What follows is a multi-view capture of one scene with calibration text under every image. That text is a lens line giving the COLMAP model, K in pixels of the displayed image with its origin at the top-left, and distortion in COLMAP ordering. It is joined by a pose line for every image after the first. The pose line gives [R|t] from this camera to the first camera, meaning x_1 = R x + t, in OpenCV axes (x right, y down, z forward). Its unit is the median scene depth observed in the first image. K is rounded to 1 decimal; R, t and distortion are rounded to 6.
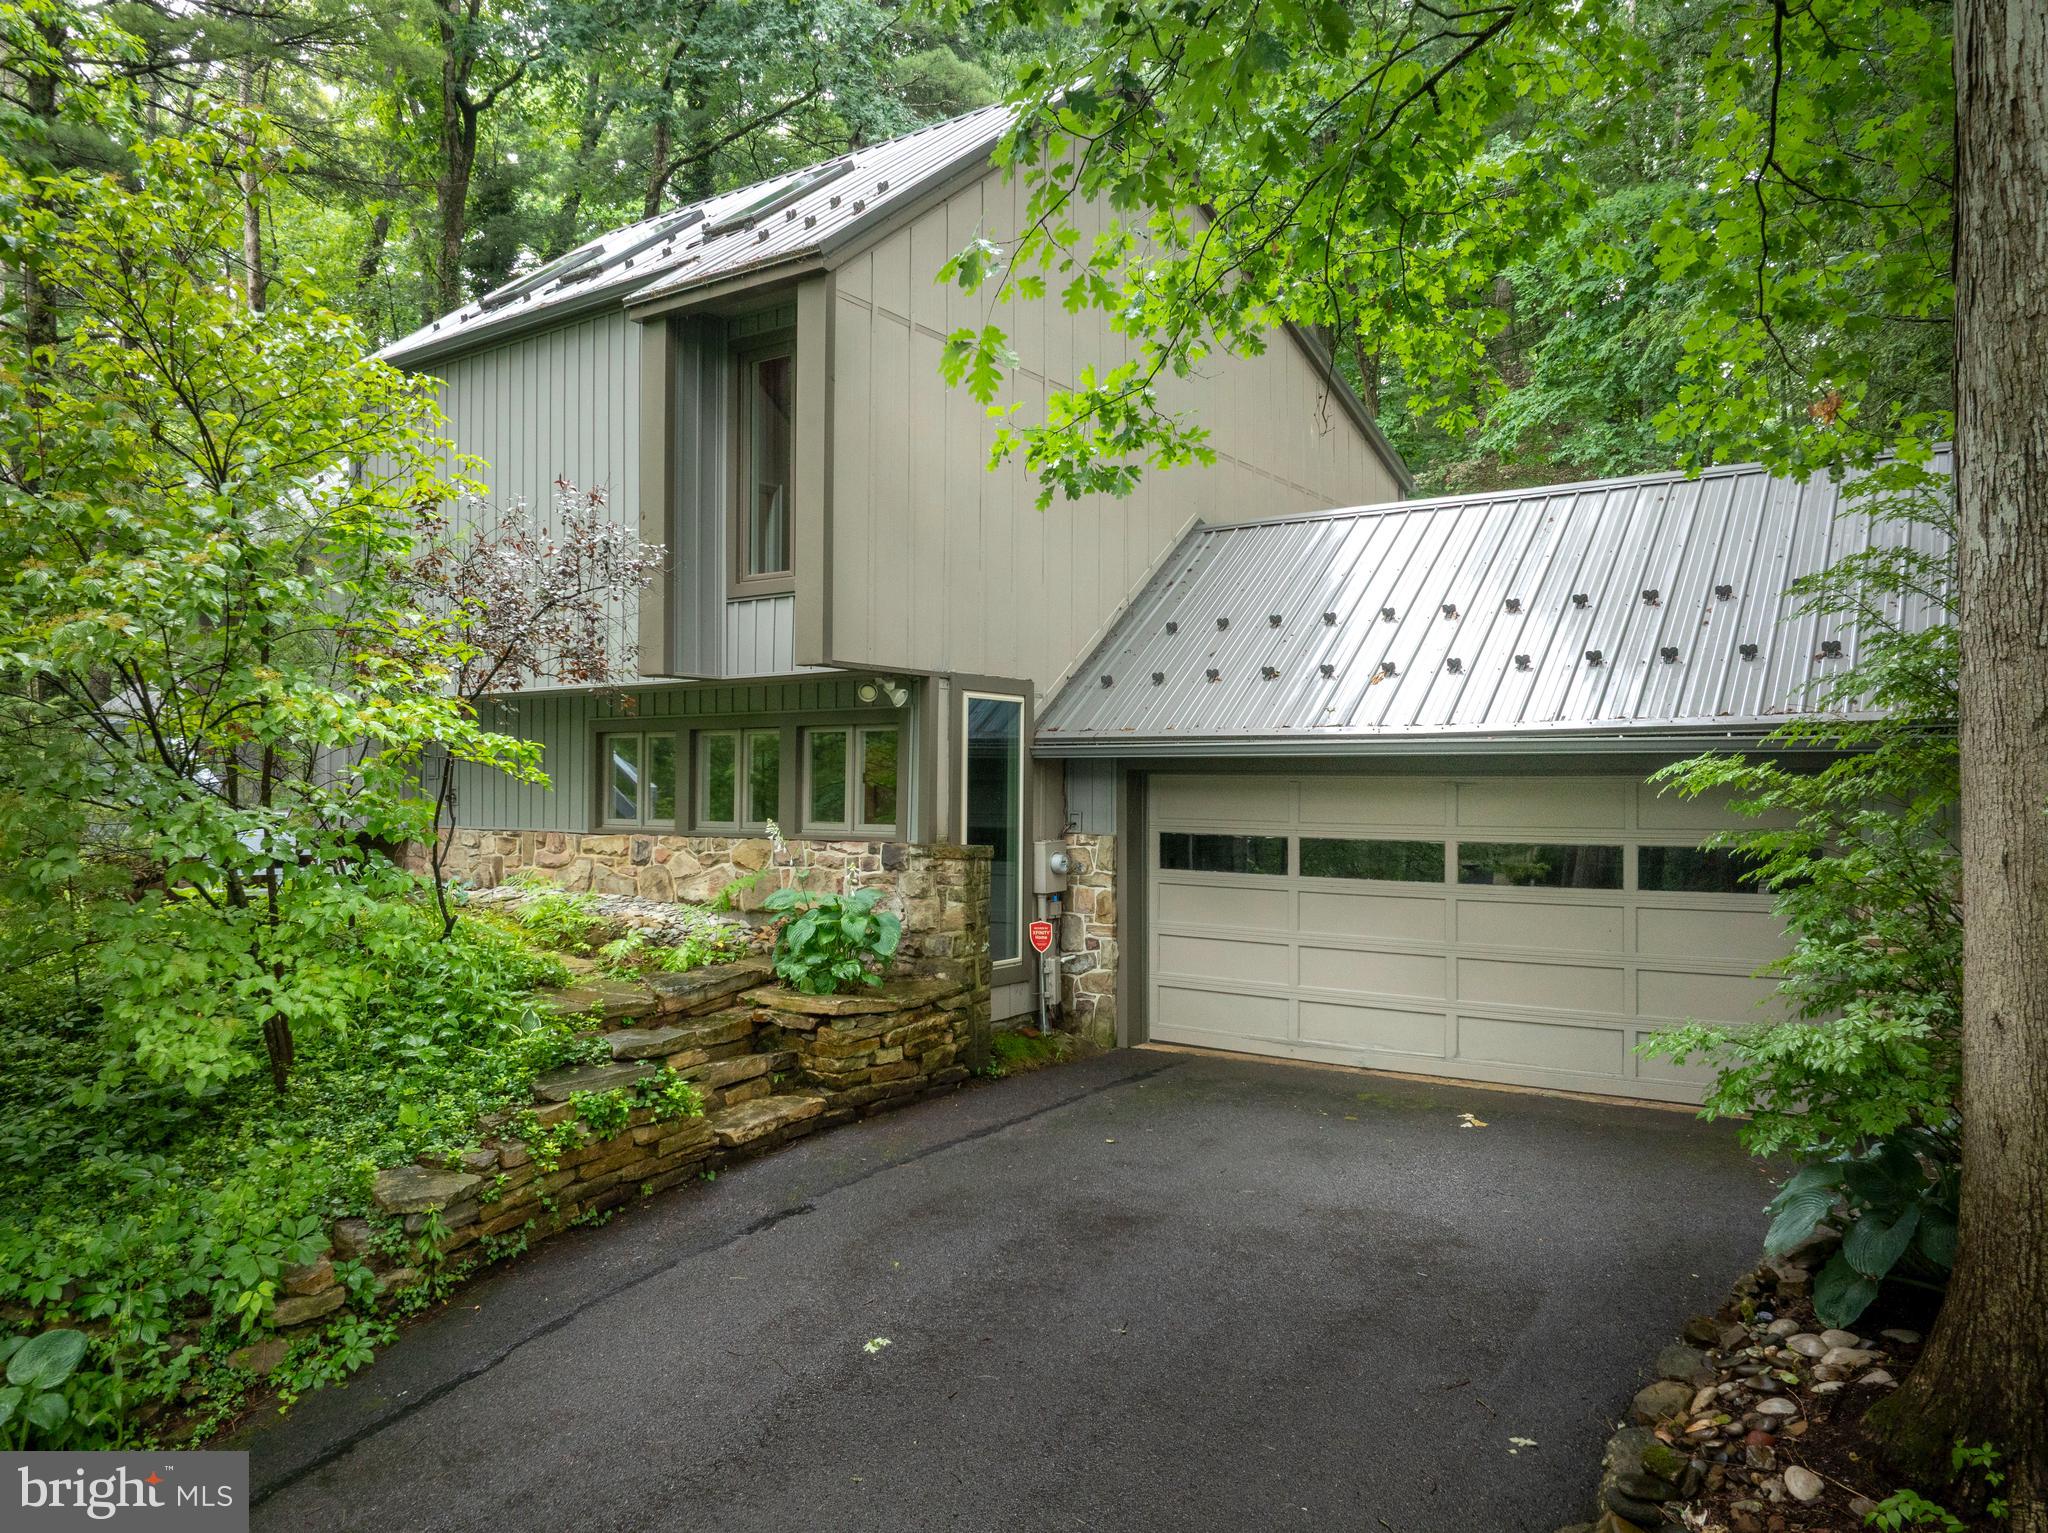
lens RADIAL K [[1439.0, 0, 1026.3], [0, 1439.0, 776.3], [0, 0, 1]] dist [-0.032334, -0.008107]
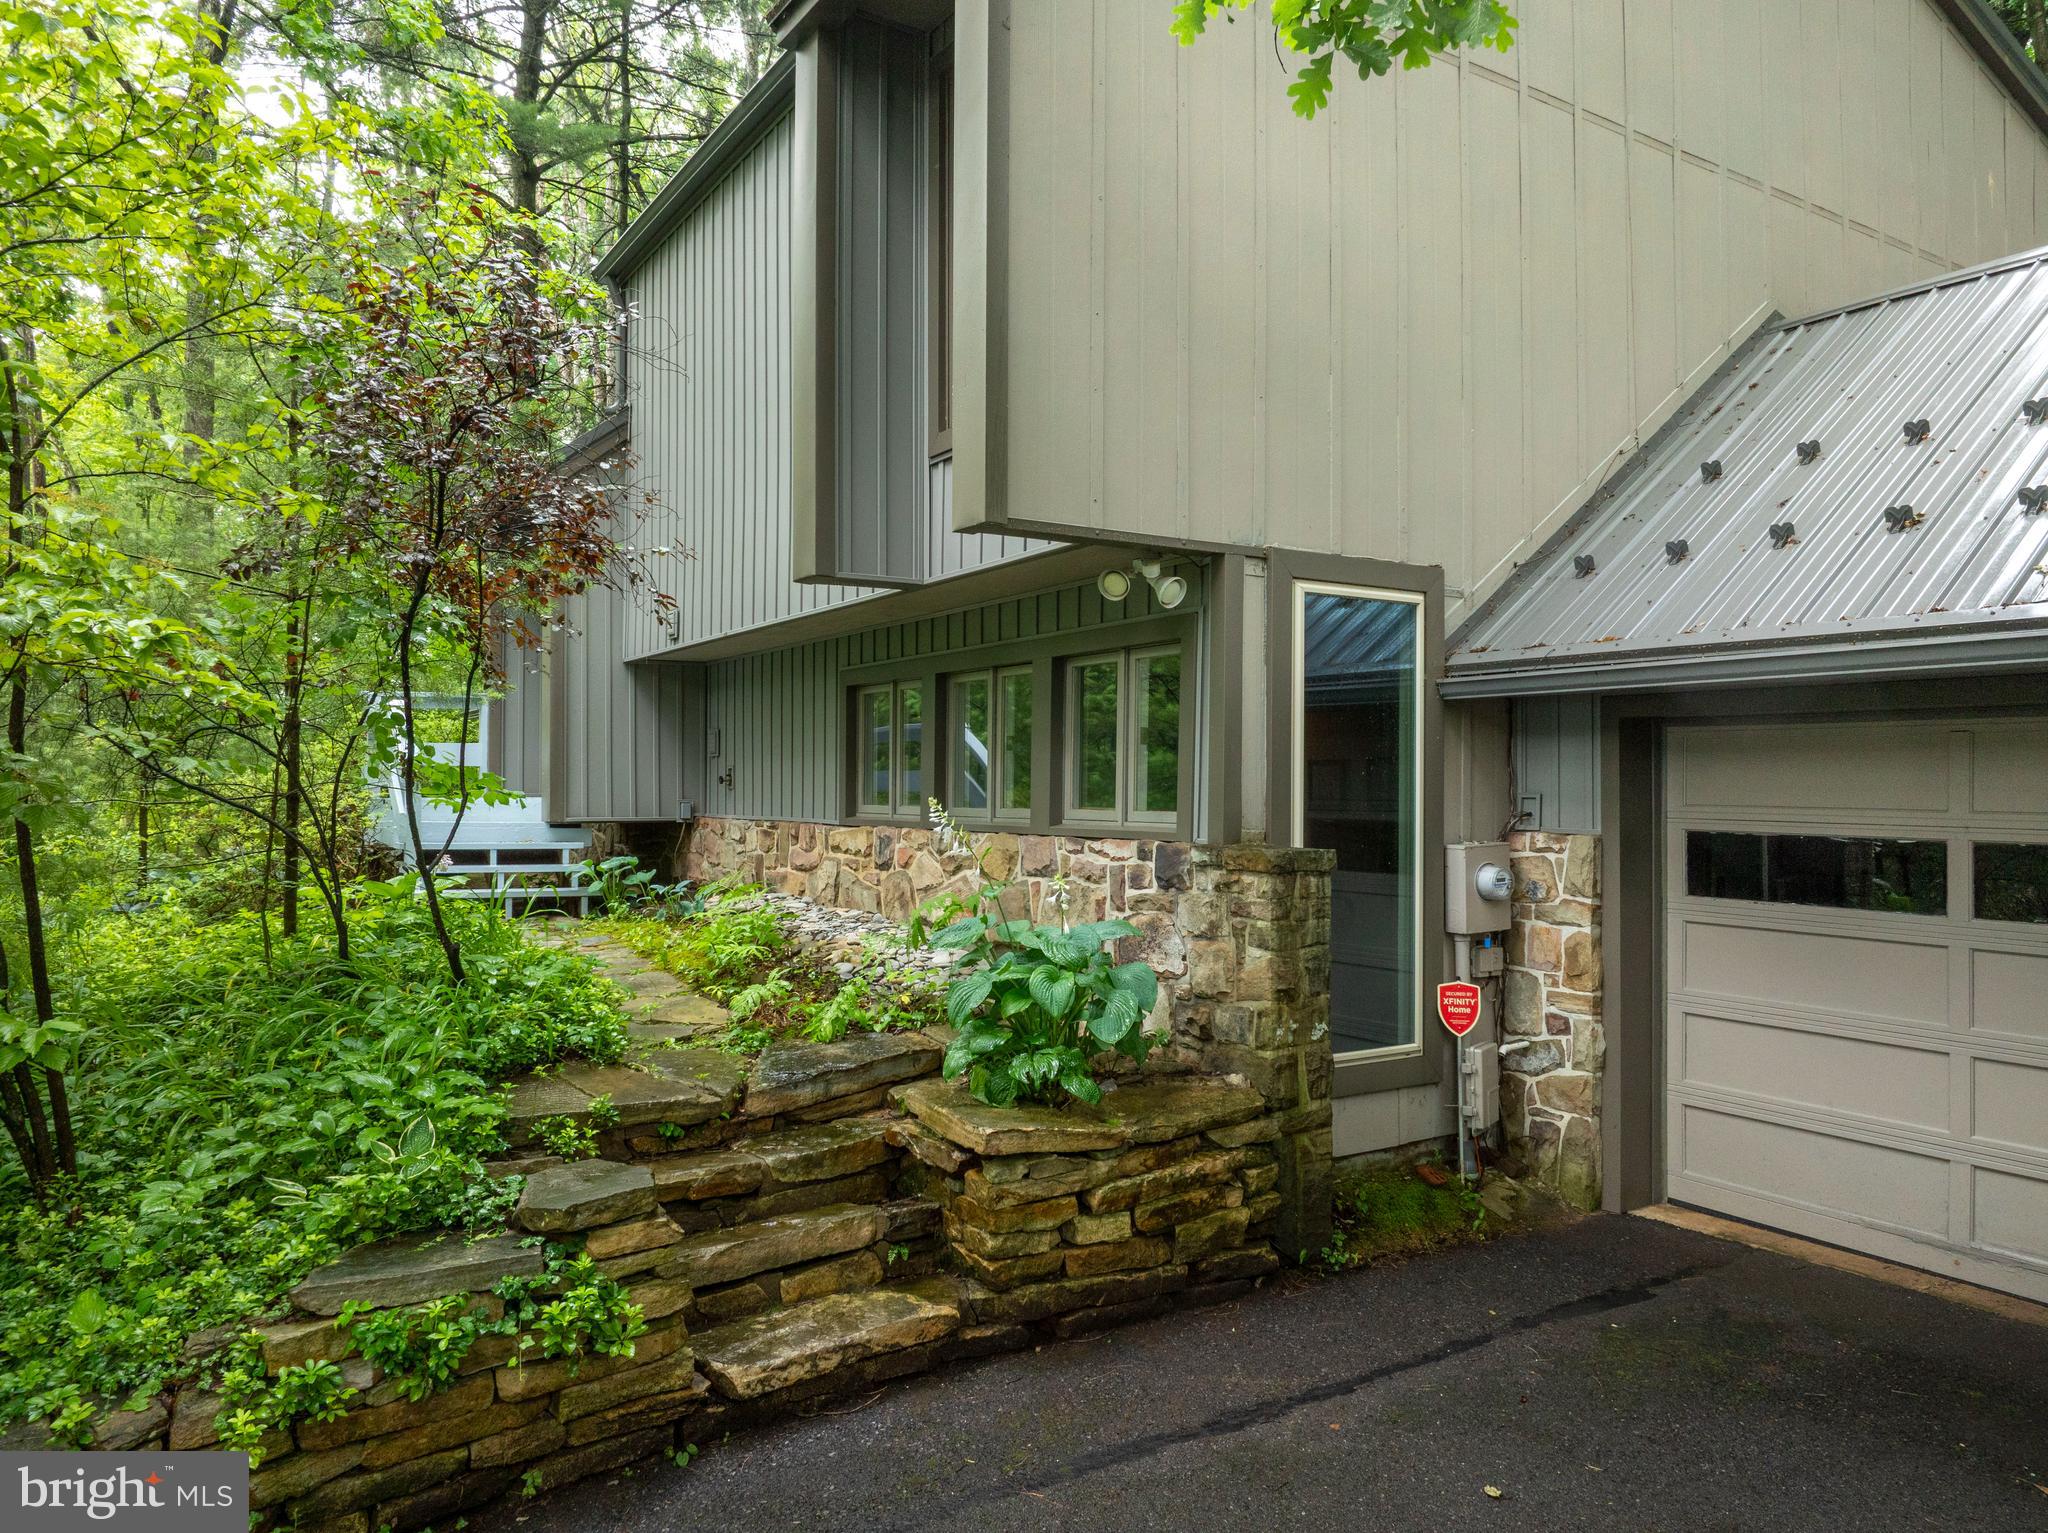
lens RADIAL K [[1439.0, 0, 1028.8], [0, 1439.0, 769.5], [0, 0, 1]] dist [-0.032334, -0.008107]
pose [[0.919895, -0.005593, -0.392125, 0.083090], [0.002829, 0.999967, -0.007626, 0.020579], [0.392154, 0.005906, 0.919880, 0.428094]]
